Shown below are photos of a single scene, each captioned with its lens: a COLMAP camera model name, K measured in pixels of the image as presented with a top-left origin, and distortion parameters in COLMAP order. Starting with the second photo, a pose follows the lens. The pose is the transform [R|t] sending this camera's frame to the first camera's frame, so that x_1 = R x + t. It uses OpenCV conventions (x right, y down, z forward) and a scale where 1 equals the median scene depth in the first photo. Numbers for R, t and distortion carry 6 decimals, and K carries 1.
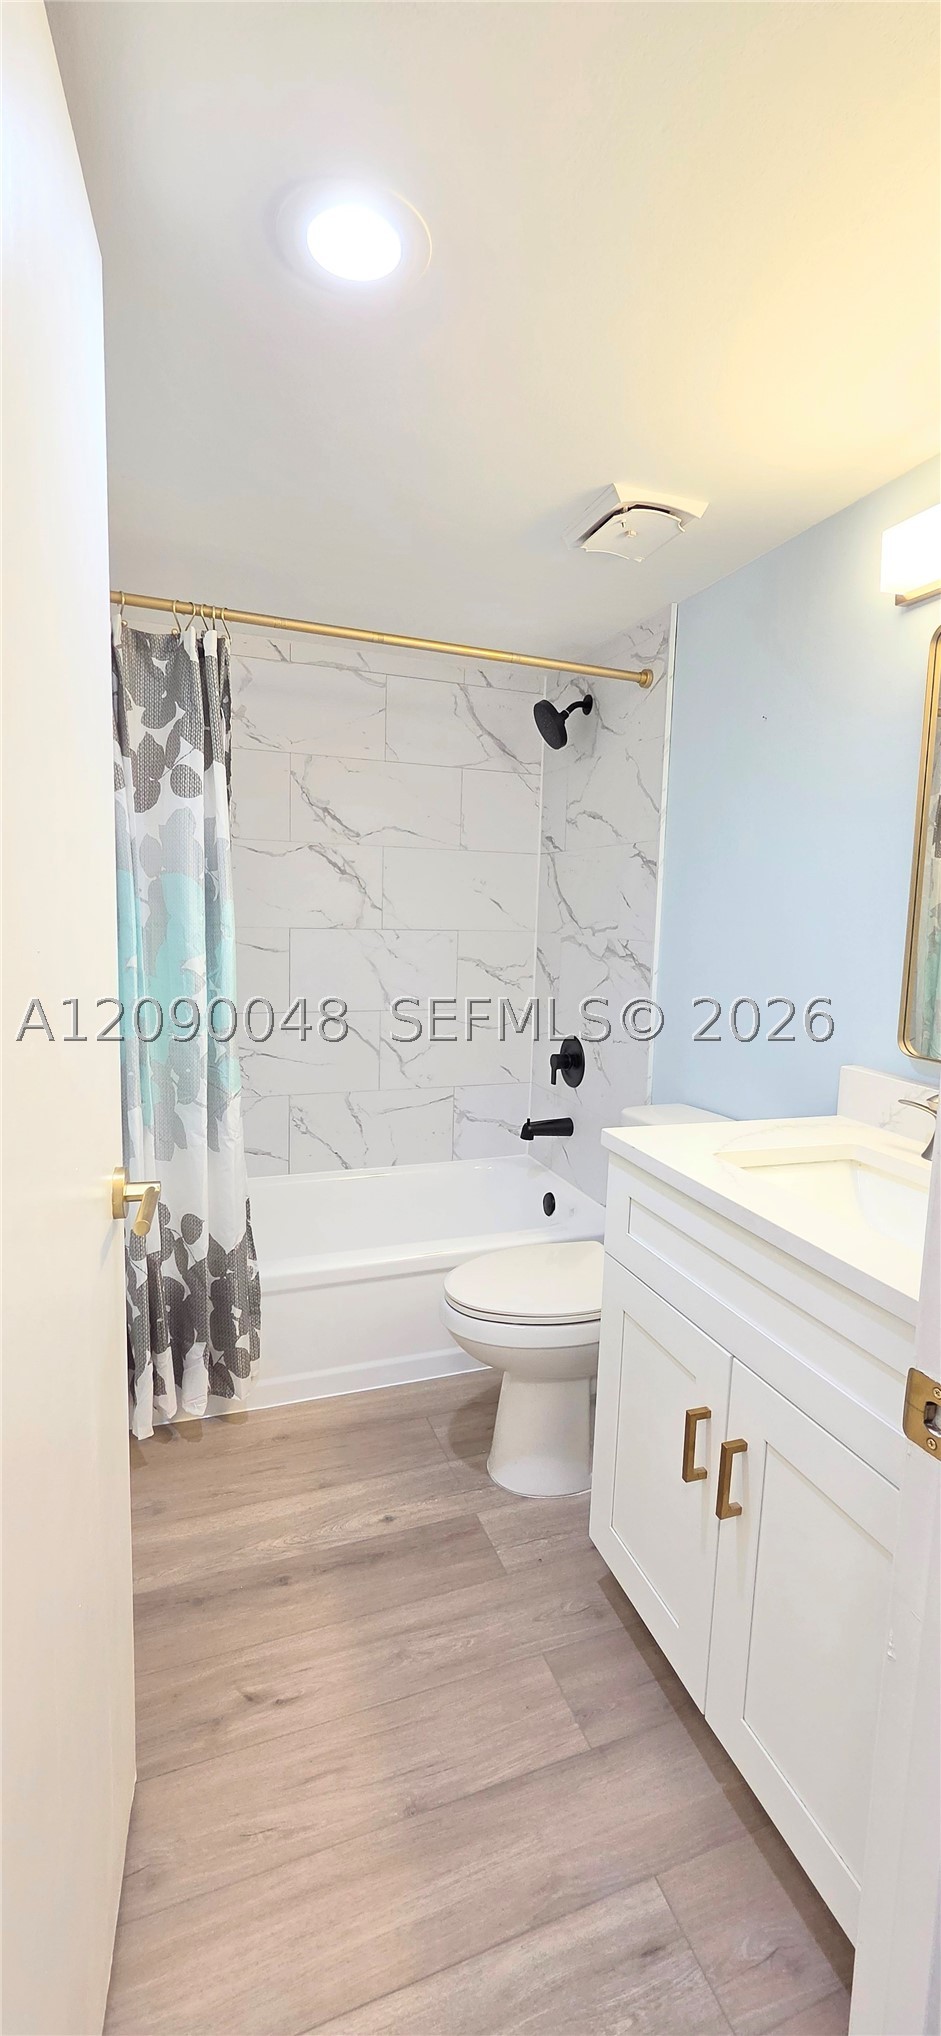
lens RADIAL K [[834.5, 0, 480.2], [0, 834.5, 1000.1], [0, 0, 1]] dist [-0.002986, -0.000192]
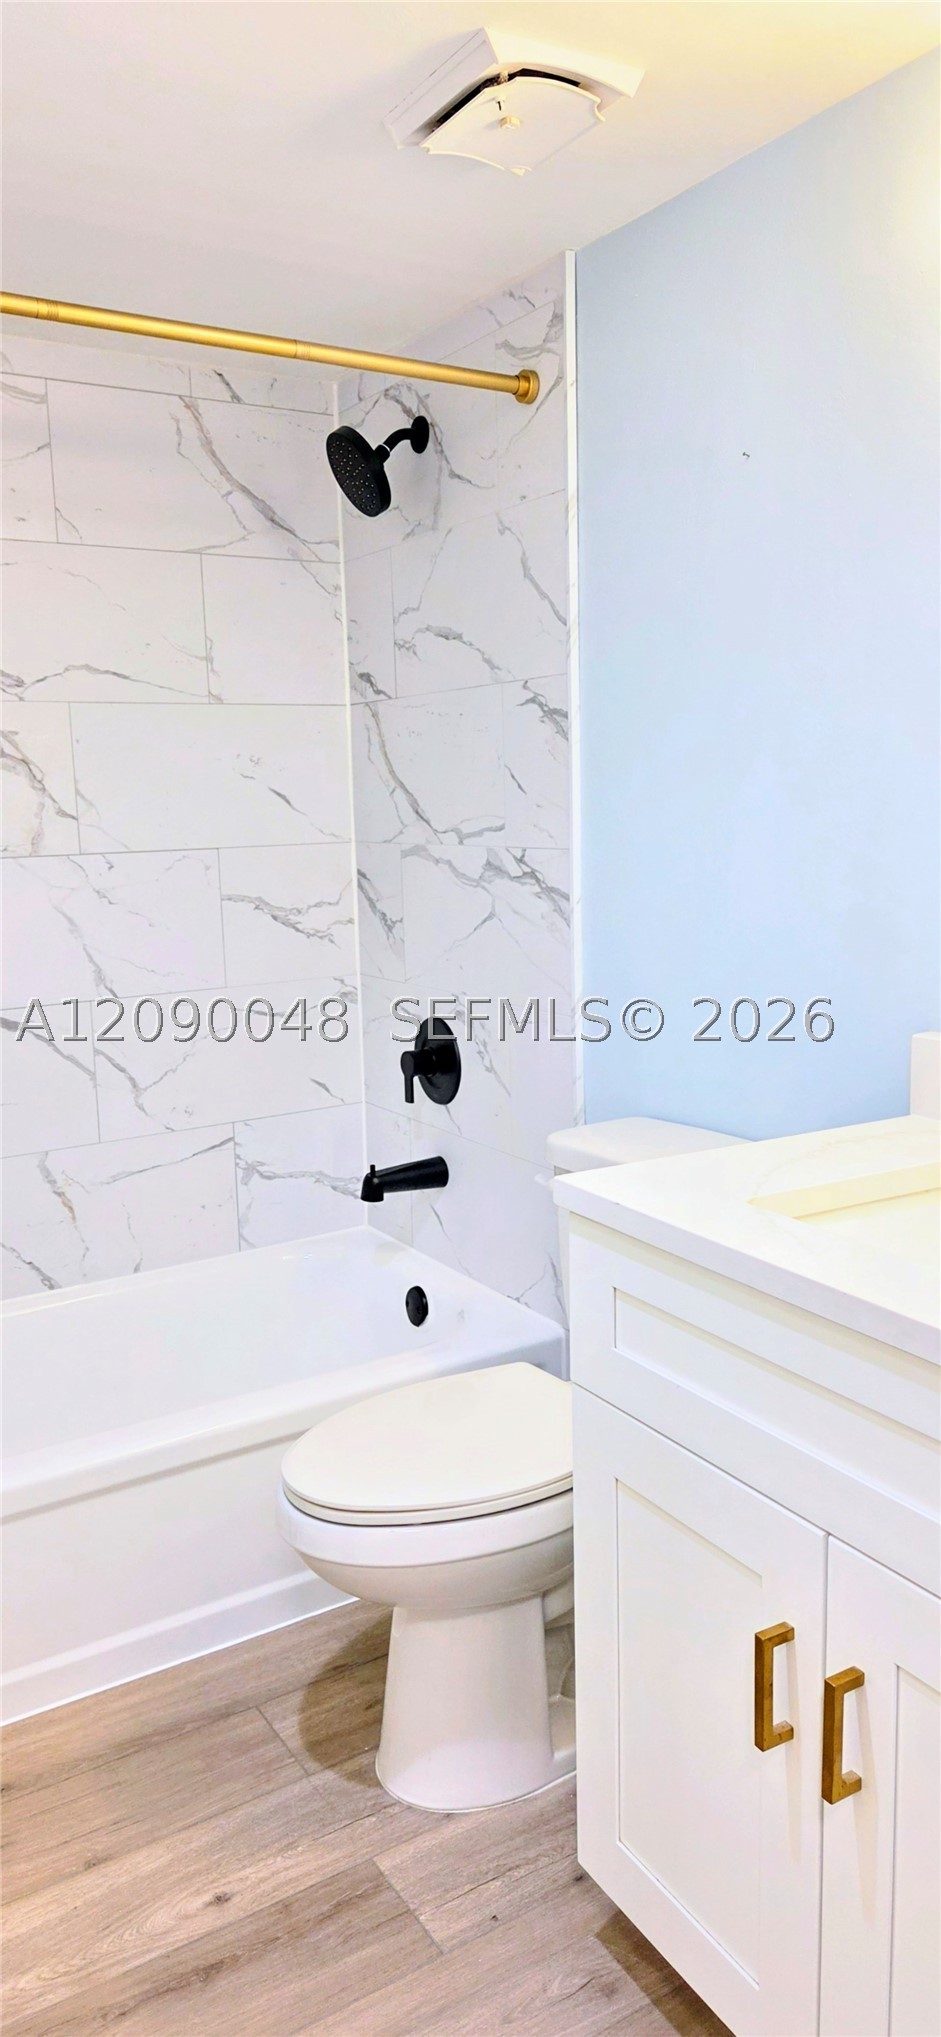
lens RADIAL K [[1427.5, 0, 470.5], [0, 1427.5, 1018.5], [0, 0, 1]] dist [0.079611, -0.069557]
pose [[0.980424, -0.083484, 0.178321, -0.054200], [0.074828, 0.995693, 0.054744, -0.011662], [-0.182123, -0.040329, 0.982448, 0.015113]]
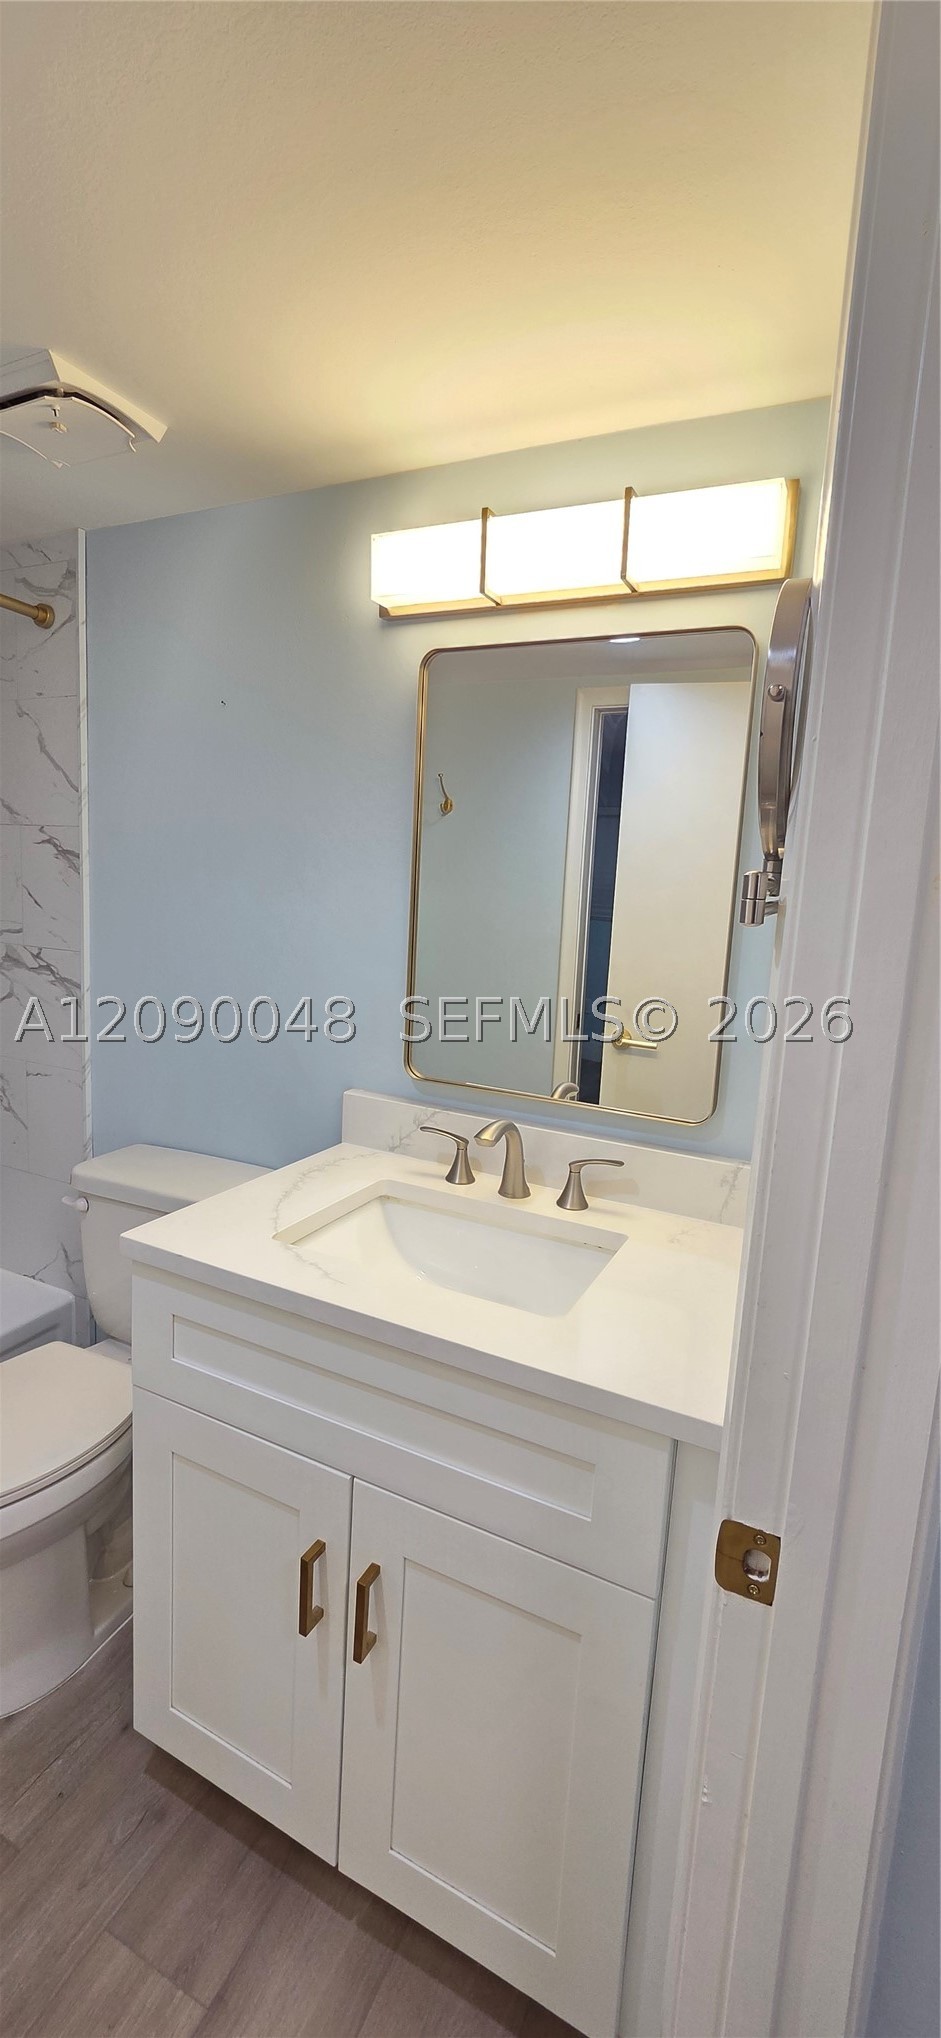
lens RADIAL K [[837.6, 0, 479.5], [0, 837.6, 1008.2], [0, 0, 1]] dist [-0.004093, 0.005005]
pose [[0.719153, -0.089720, 0.689035, -0.084944], [0.044572, 0.995543, 0.083110, -0.068299], [-0.693421, -0.029057, 0.719947, 0.144359]]
